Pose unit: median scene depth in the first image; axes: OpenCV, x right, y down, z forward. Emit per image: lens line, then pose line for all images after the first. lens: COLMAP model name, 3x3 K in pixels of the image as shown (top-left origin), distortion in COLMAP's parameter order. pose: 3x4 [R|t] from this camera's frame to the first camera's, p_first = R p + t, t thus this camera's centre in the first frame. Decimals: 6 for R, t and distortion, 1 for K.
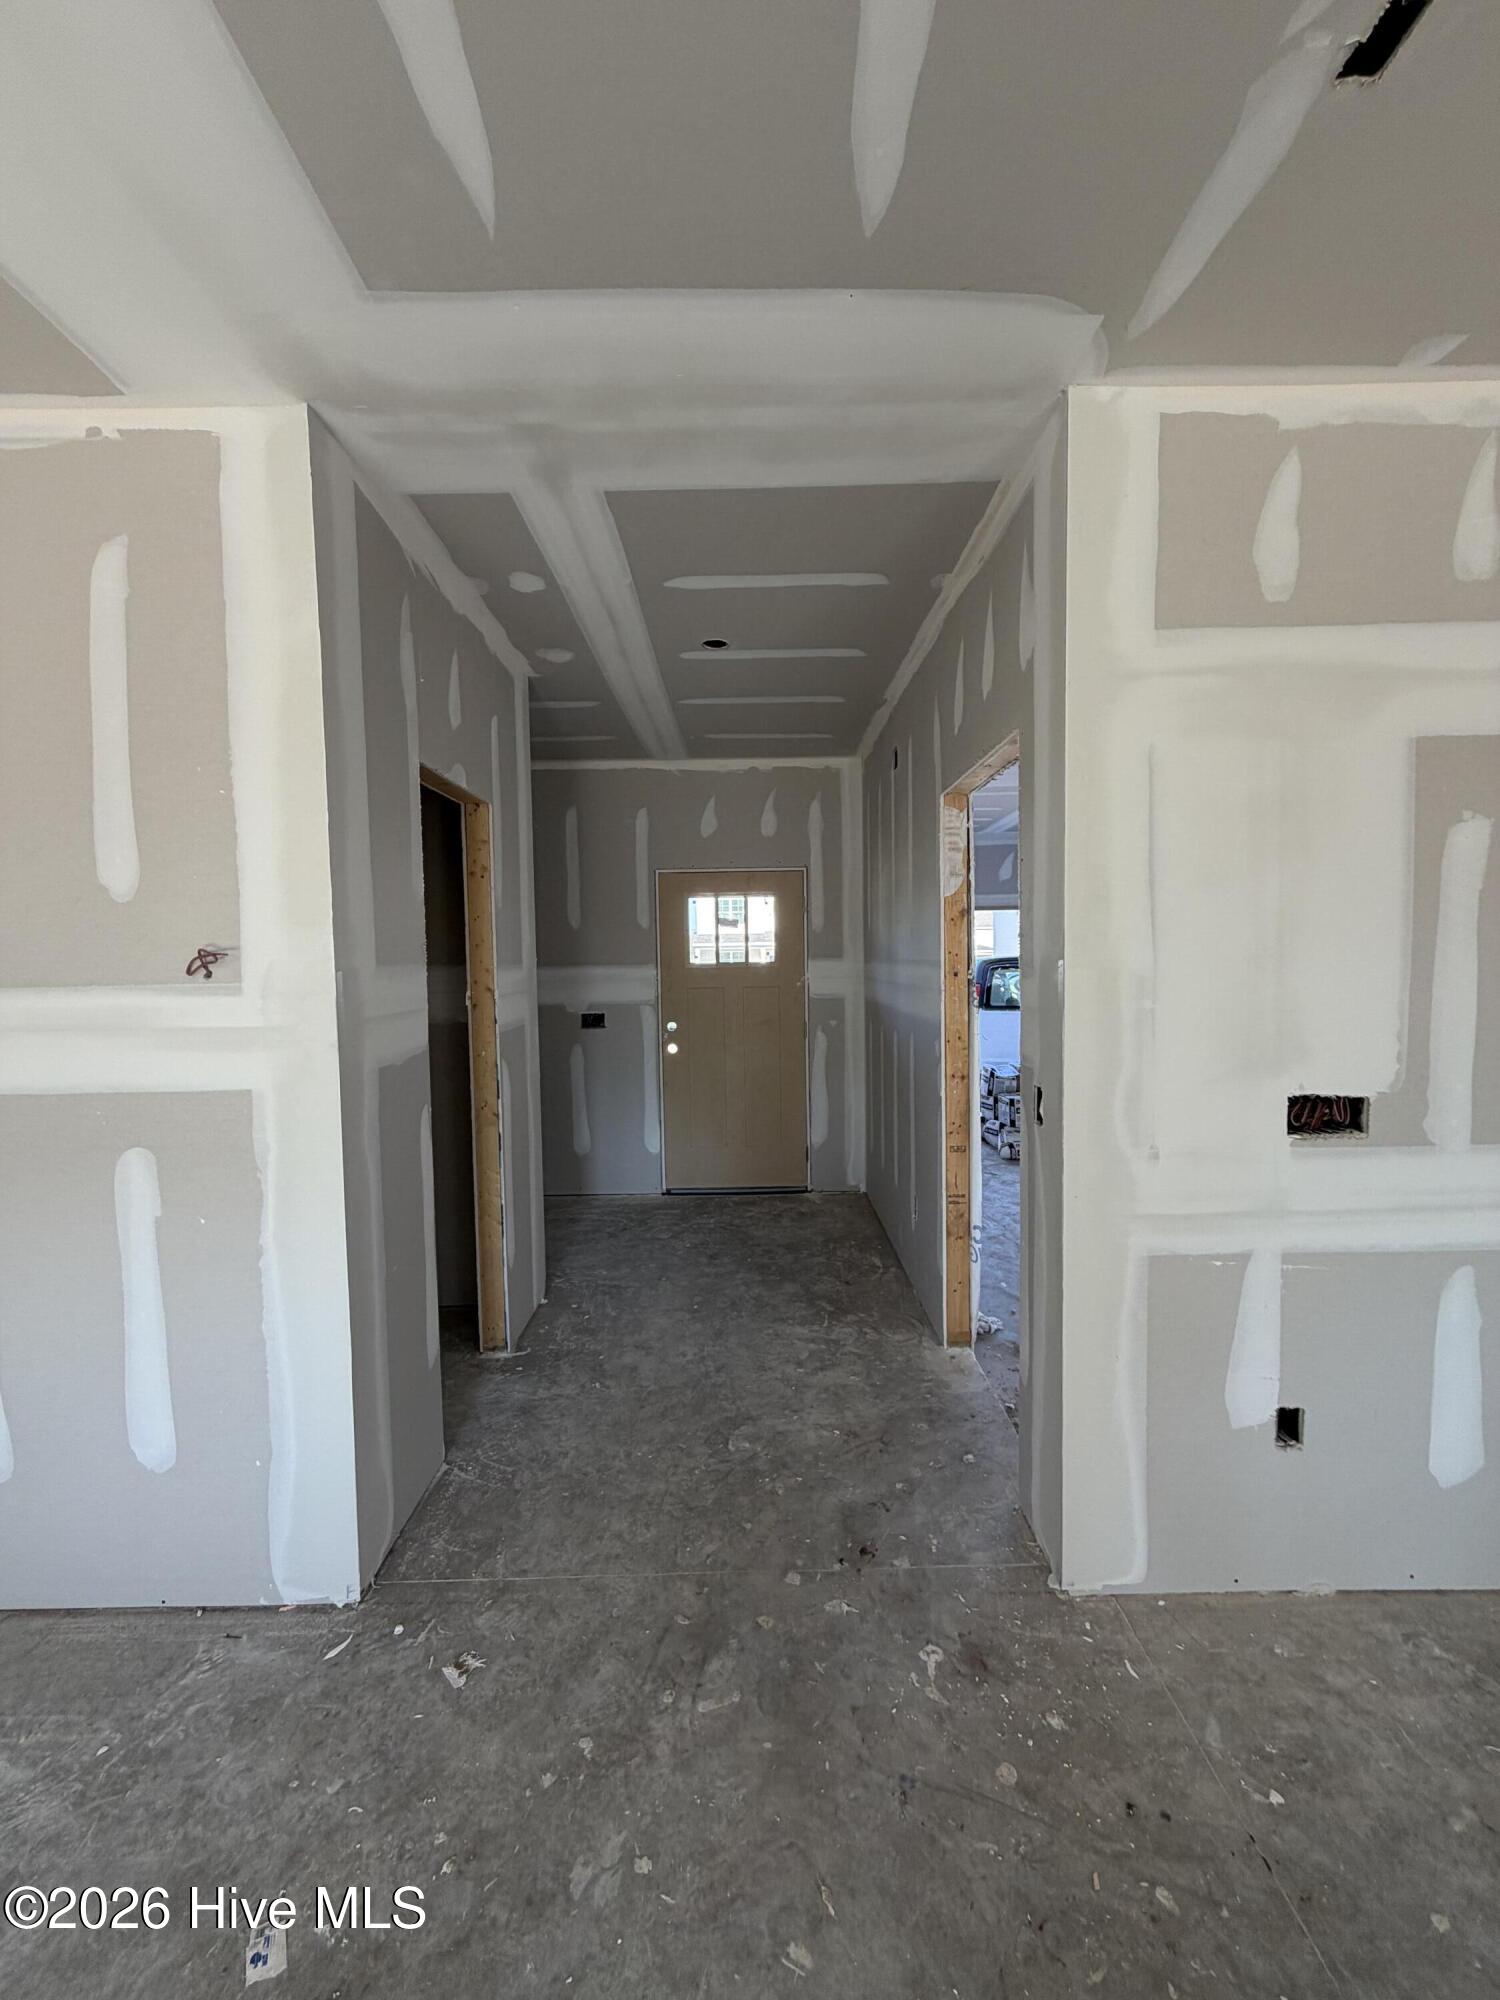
lens RADIAL K [[798.4, 0, 753.7], [0, 798.4, 991.8], [0, 0, 1]] dist [-0.001010, 0.000300]
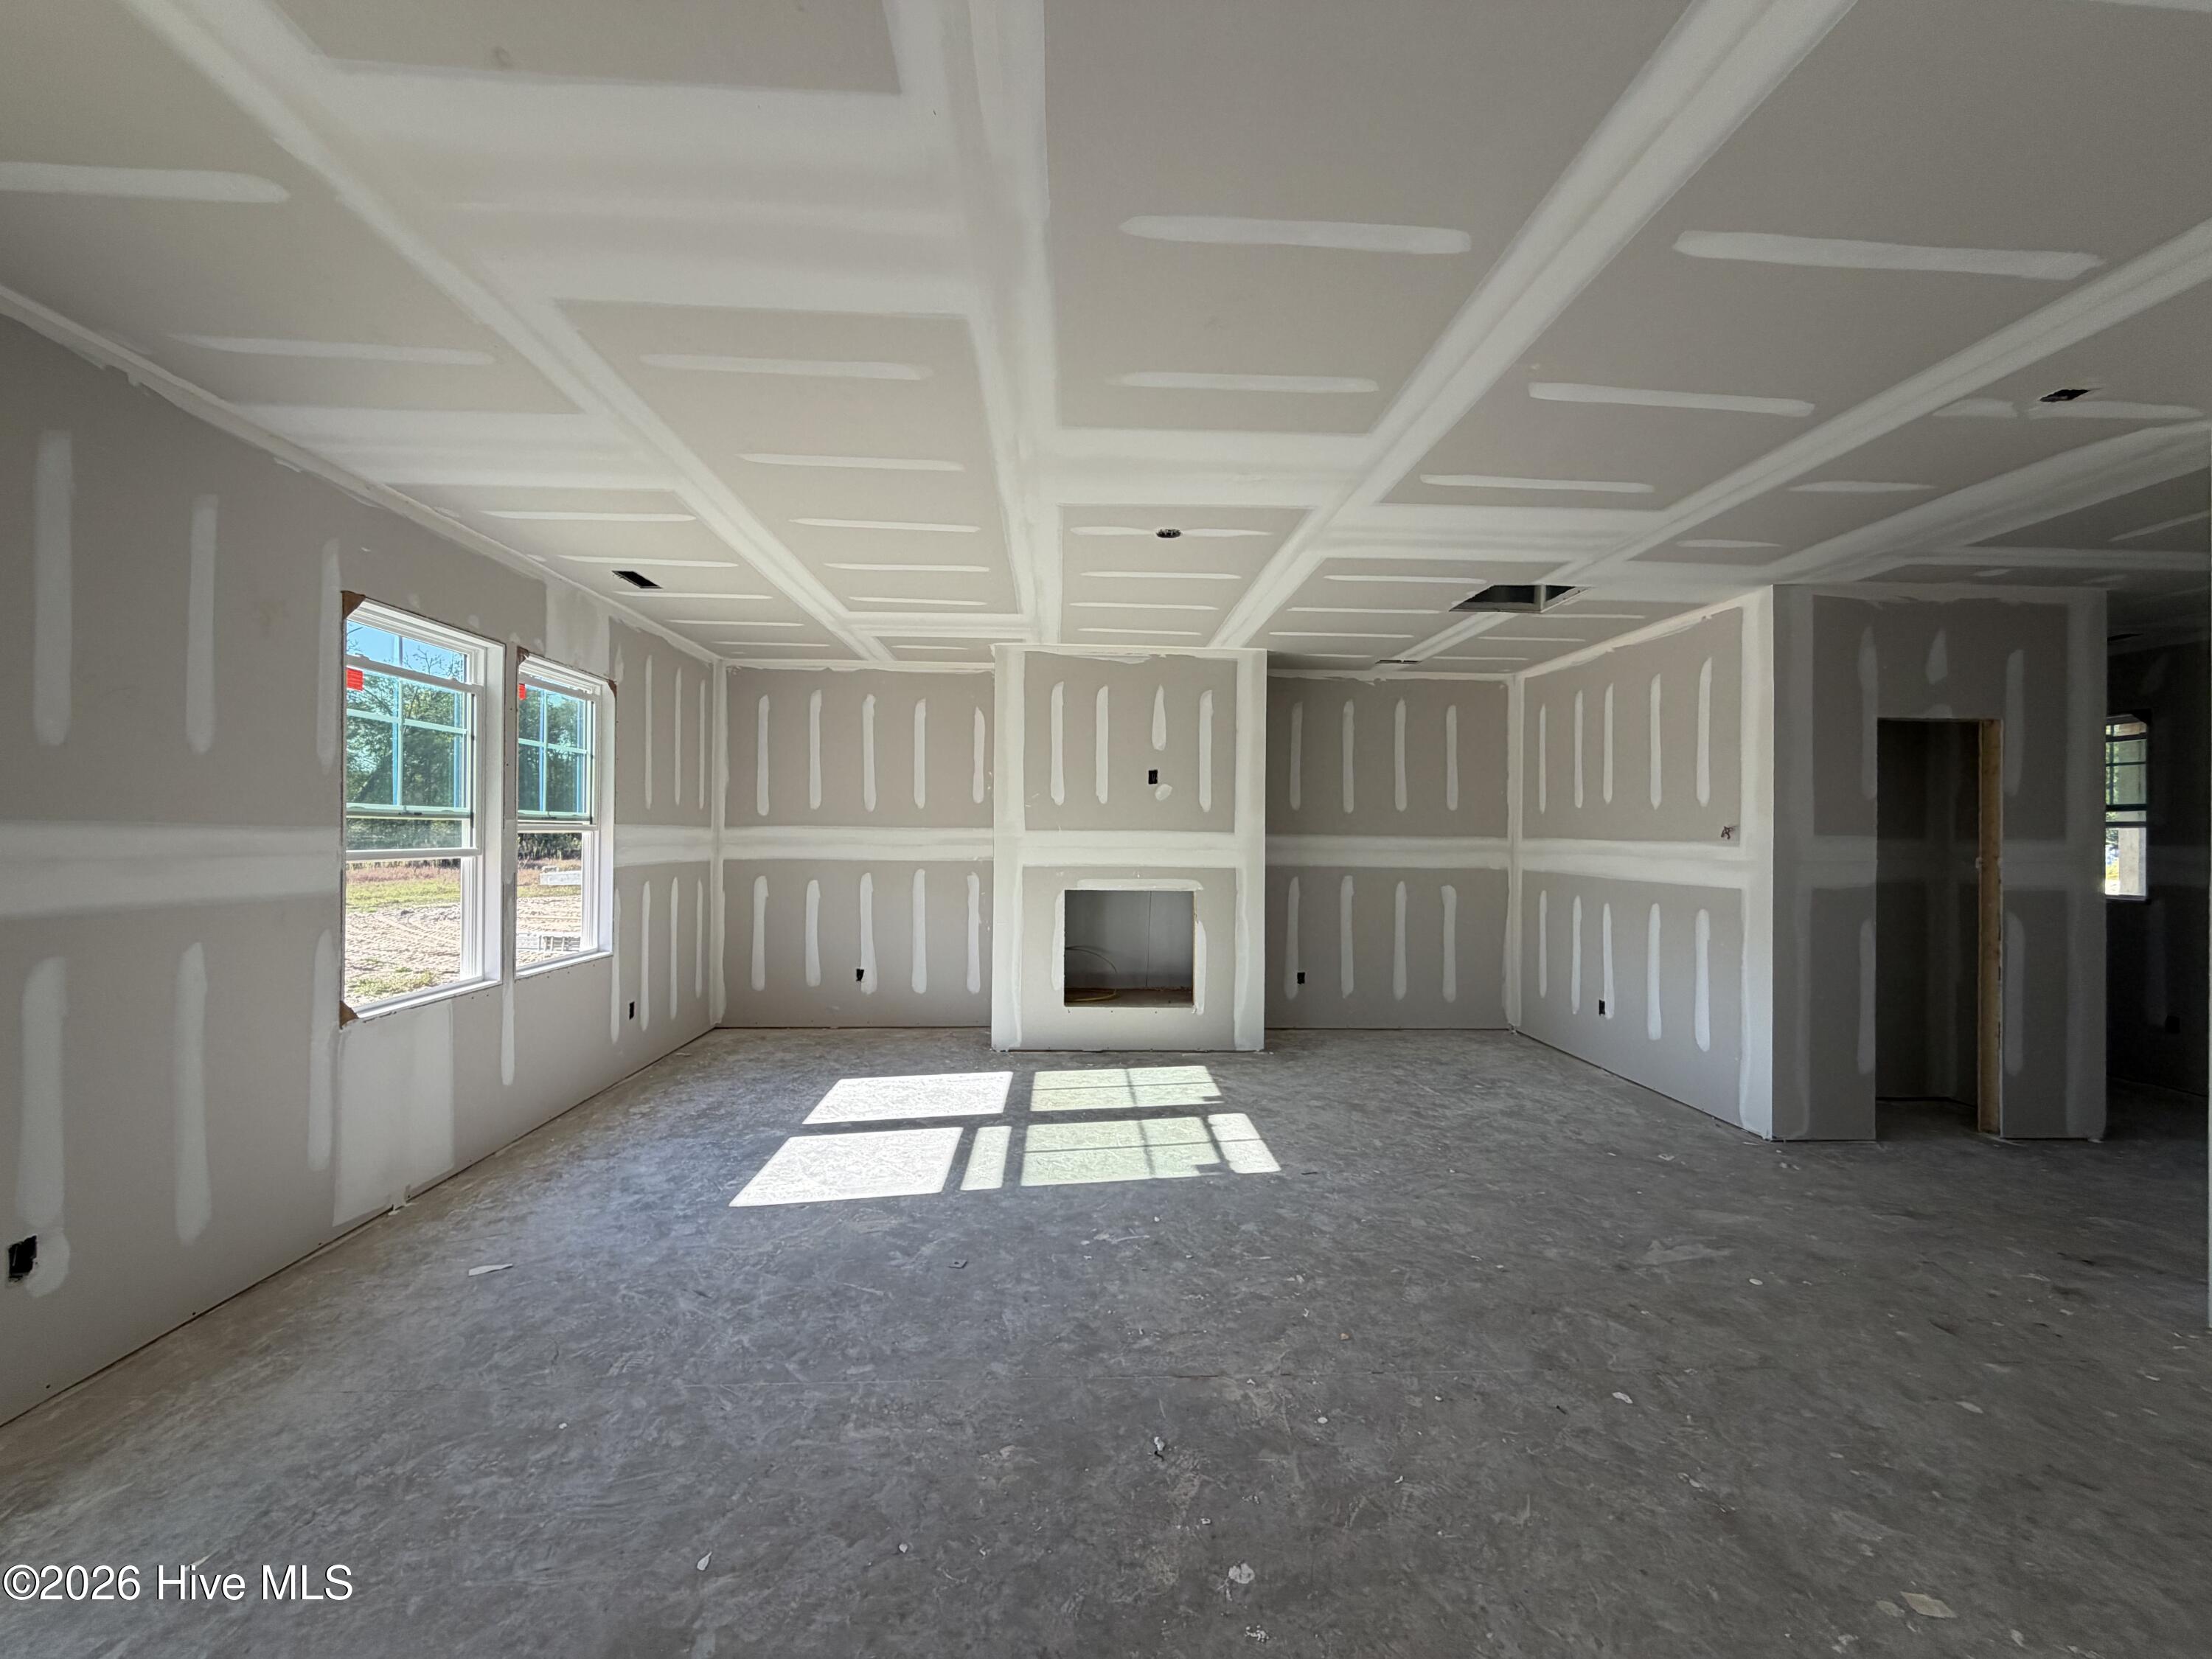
lens RADIAL K [[883.1, 0, 1098.9], [0, 883.1, 828.8], [0, 0, 1]] dist [-0.001010, 0.000300]
pose [[0.041404, 0.010701, -0.999085, 1.780645], [-0.055902, 0.998401, 0.008377, 0.034226], [0.997577, 0.055504, 0.041936, -0.922533]]
